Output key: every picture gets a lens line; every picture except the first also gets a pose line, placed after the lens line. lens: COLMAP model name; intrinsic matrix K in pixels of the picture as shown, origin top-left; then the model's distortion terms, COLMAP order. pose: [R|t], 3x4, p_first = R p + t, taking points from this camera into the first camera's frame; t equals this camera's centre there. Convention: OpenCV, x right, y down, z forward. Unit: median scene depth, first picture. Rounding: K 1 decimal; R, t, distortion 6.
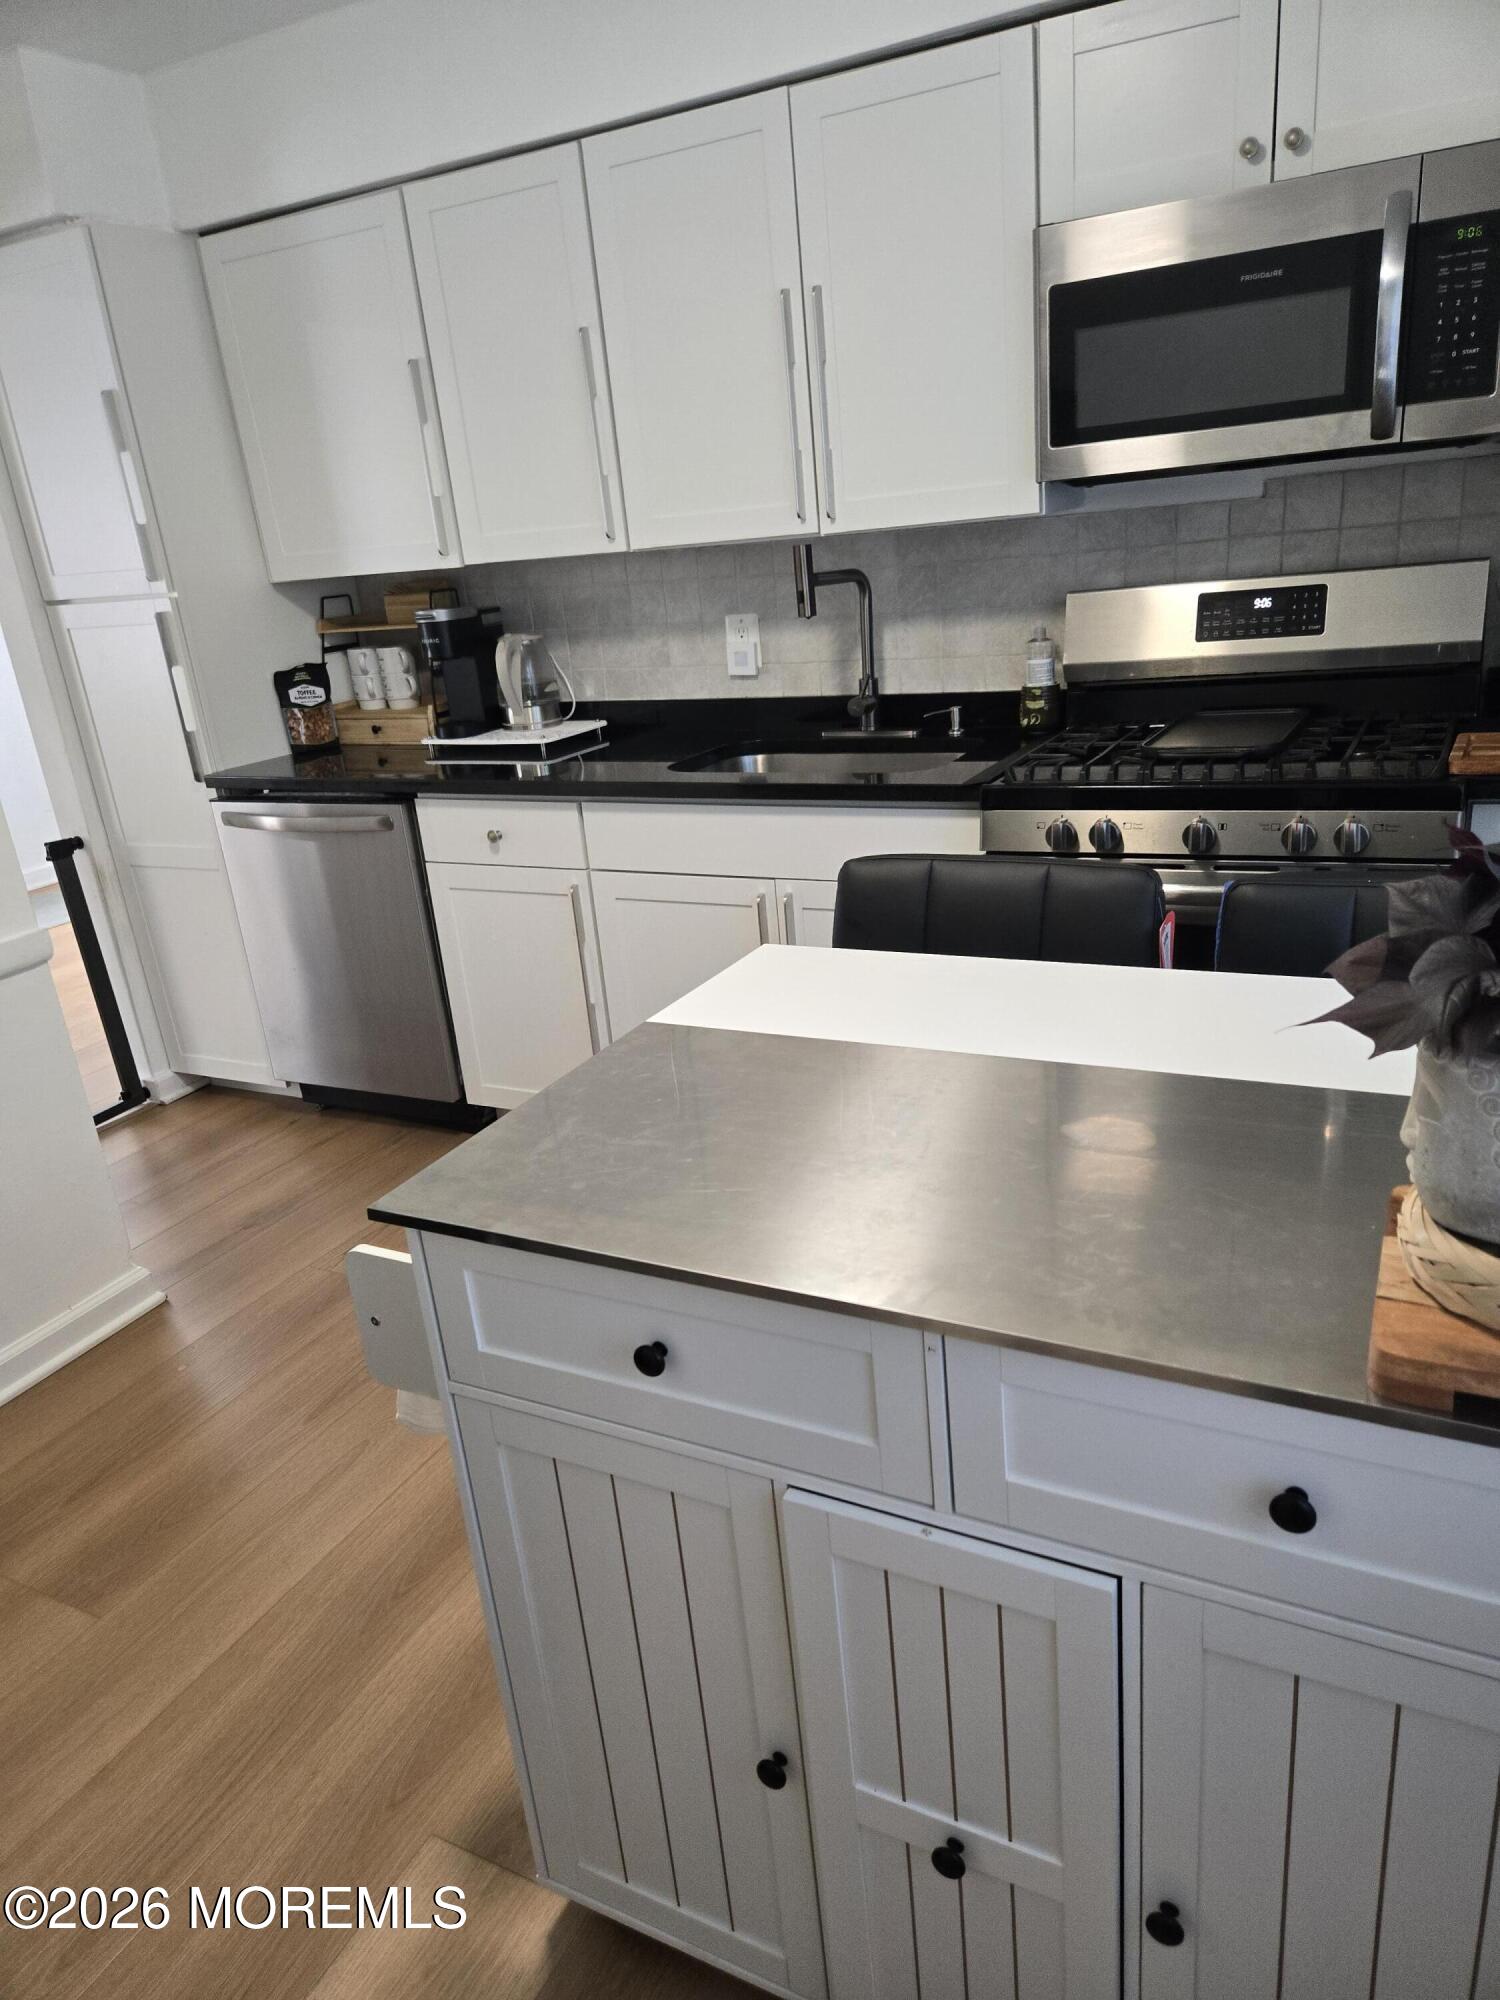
lens RADIAL K [[1358.1, 0, 758.0], [0, 1358.1, 1018.4], [0, 0, 1]] dist [0.064775, -0.058481]
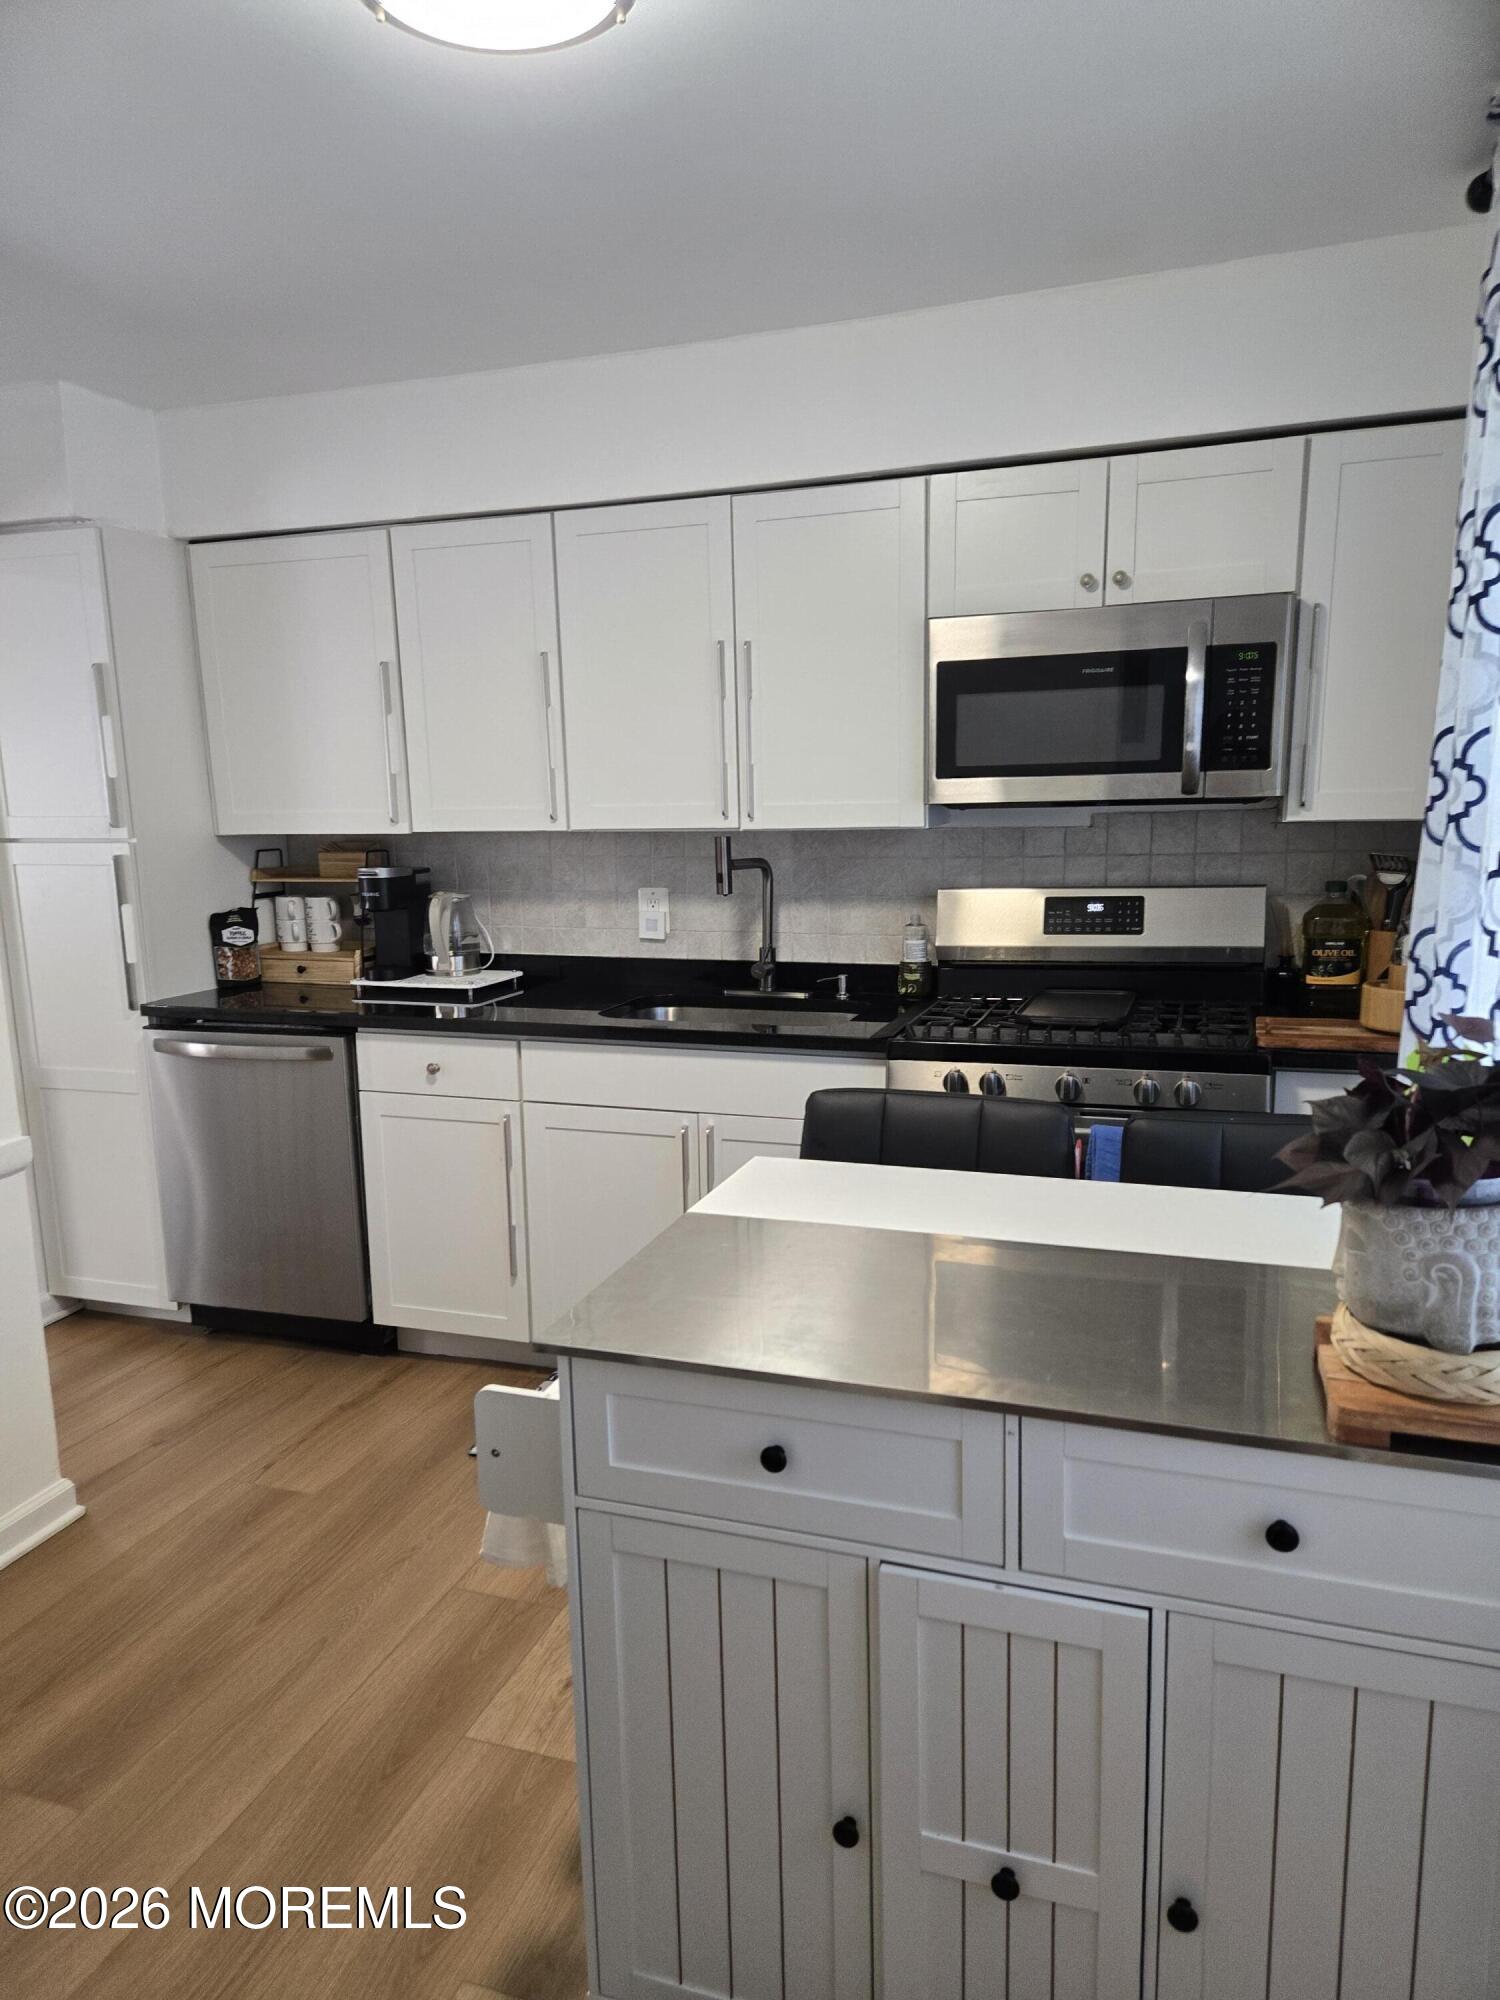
lens RADIAL K [[1358.1, 0, 751.7], [0, 1358.1, 1013.2], [0, 0, 1]] dist [0.064775, -0.058481]
pose [[0.986320, 0.045638, 0.158399, -0.131314], [-0.013995, 0.980625, -0.195394, 0.037618], [-0.164247, 0.190504, 0.967849, -0.126972]]
